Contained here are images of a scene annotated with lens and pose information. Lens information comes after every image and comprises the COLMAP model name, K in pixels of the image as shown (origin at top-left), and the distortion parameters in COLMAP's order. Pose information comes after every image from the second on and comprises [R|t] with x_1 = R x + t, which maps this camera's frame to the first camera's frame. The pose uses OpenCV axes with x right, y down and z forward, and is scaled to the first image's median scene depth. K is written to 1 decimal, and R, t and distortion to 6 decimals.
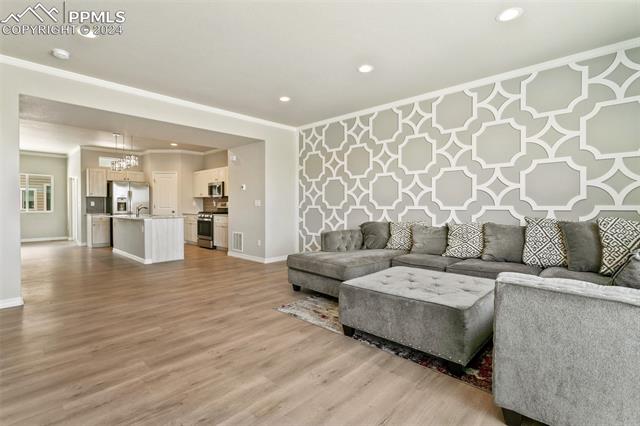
lens RADIAL K [[305.8, 0, 311.2], [0, 305.8, 206.0], [0, 0, 1]] dist [-0.004194, 0.000472]
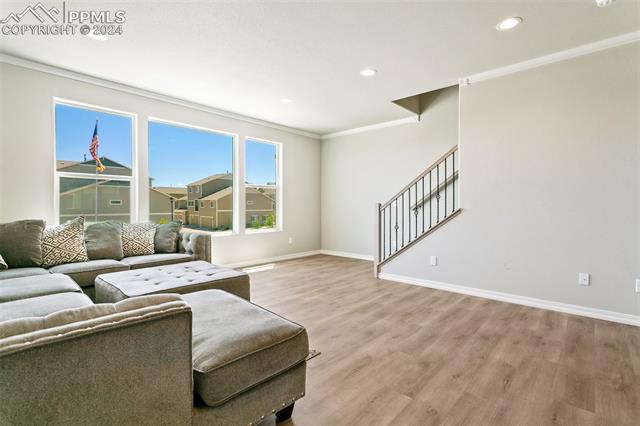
lens RADIAL K [[305.8, 0, 315.7], [0, 305.8, 202.1], [0, 0, 1]] dist [-0.004194, 0.000472]
pose [[-0.999368, 0.000619, -0.035539, -0.050262], [0.000935, 0.999960, -0.008872, -0.003785], [0.035532, -0.008899, -0.999329, 0.955662]]
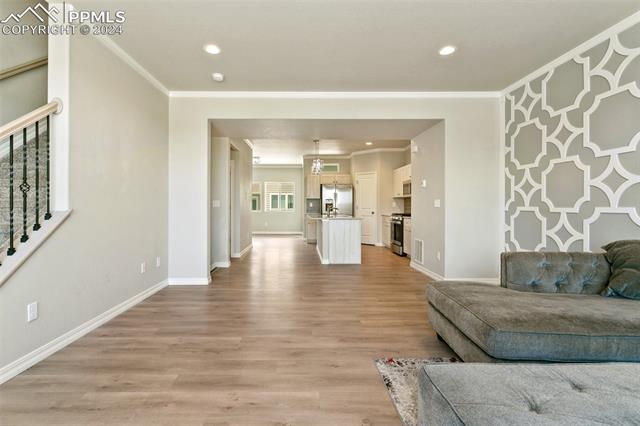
lens RADIAL K [[305.8, 0, 298.7], [0, 305.8, 206.6], [0, 0, 1]] dist [-0.004194, 0.000472]
pose [[0.693553, 0.001316, -0.720404, 0.137981], [-0.001554, 0.999999, 0.000331, -0.001278], [0.720404, 0.000890, 0.693554, 0.229162]]
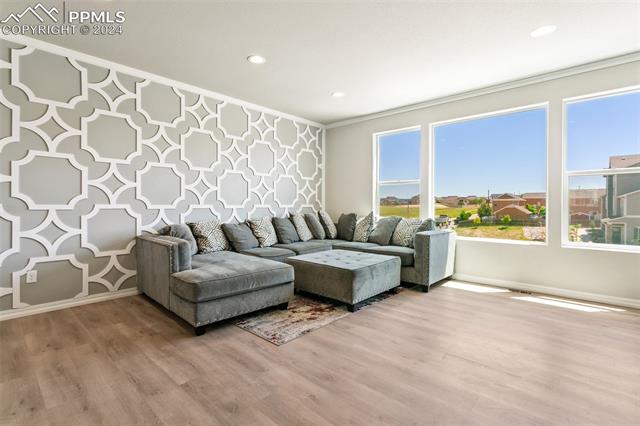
lens RADIAL K [[305.8, 0, 318.3], [0, 305.8, 212.0], [0, 0, 1]] dist [-0.004194, 0.000472]
pose [[-0.036918, -0.025587, 0.998991, -0.477519], [-0.003172, 0.999670, 0.025487, -0.002445], [-0.999313, -0.002228, -0.036987, 0.521827]]
